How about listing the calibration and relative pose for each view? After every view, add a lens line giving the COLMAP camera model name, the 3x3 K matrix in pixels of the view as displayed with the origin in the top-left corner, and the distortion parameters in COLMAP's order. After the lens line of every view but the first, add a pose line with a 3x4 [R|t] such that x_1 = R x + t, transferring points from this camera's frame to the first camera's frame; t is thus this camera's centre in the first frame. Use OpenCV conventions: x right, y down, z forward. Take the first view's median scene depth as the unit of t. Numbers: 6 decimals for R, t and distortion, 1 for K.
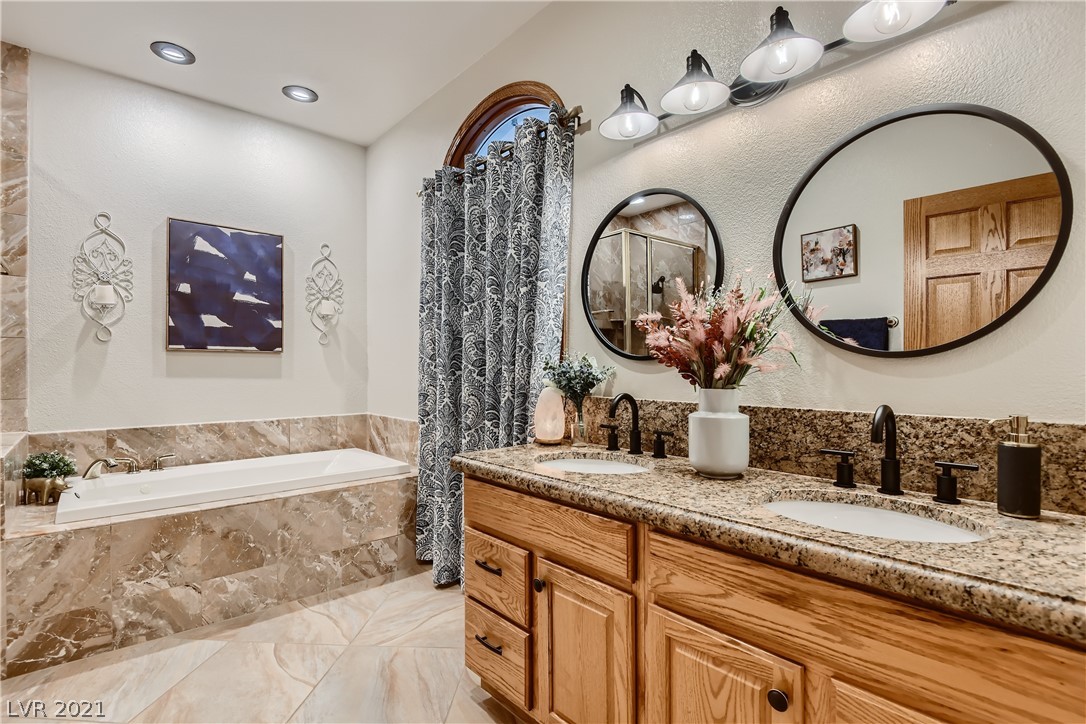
lens RADIAL K [[498.7, 0, 547.6], [0, 498.7, 362.7], [0, 0, 1]] dist [0.010447, -0.014340]
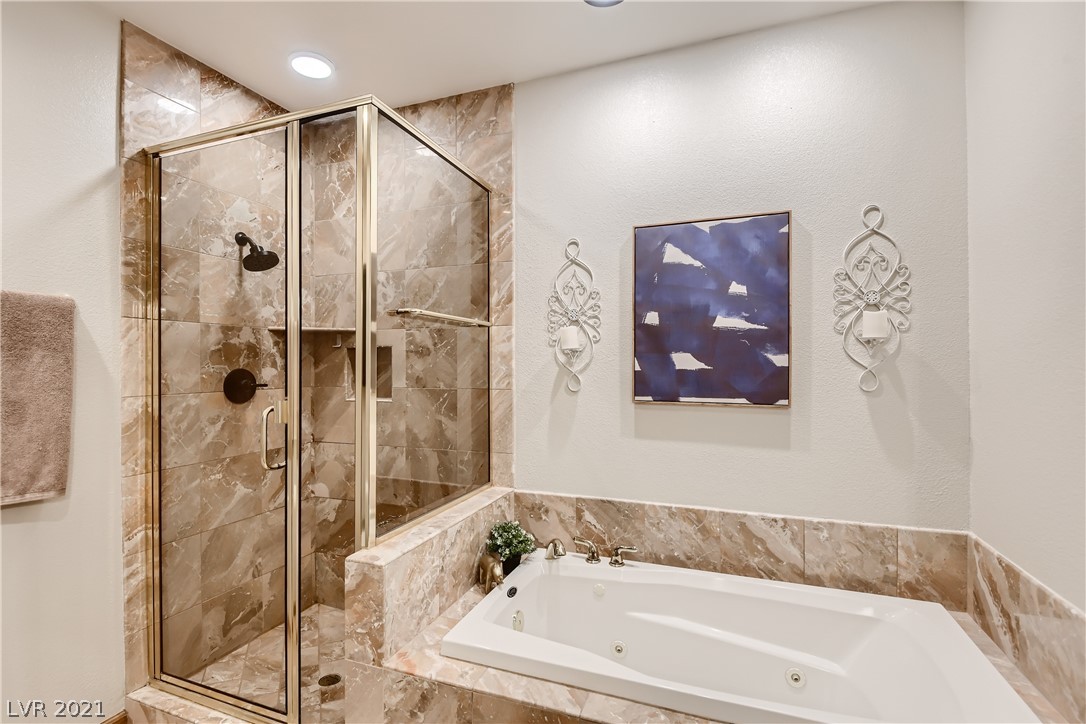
lens RADIAL K [[498.7, 0, 540.4], [0, 498.7, 362.6], [0, 0, 1]] dist [0.010447, -0.014340]
pose [[0.444586, 0.000637, -0.895736, -0.142848], [0.009986, 0.999934, 0.005667, -0.088492], [0.895681, -0.011464, 0.444550, 0.518075]]
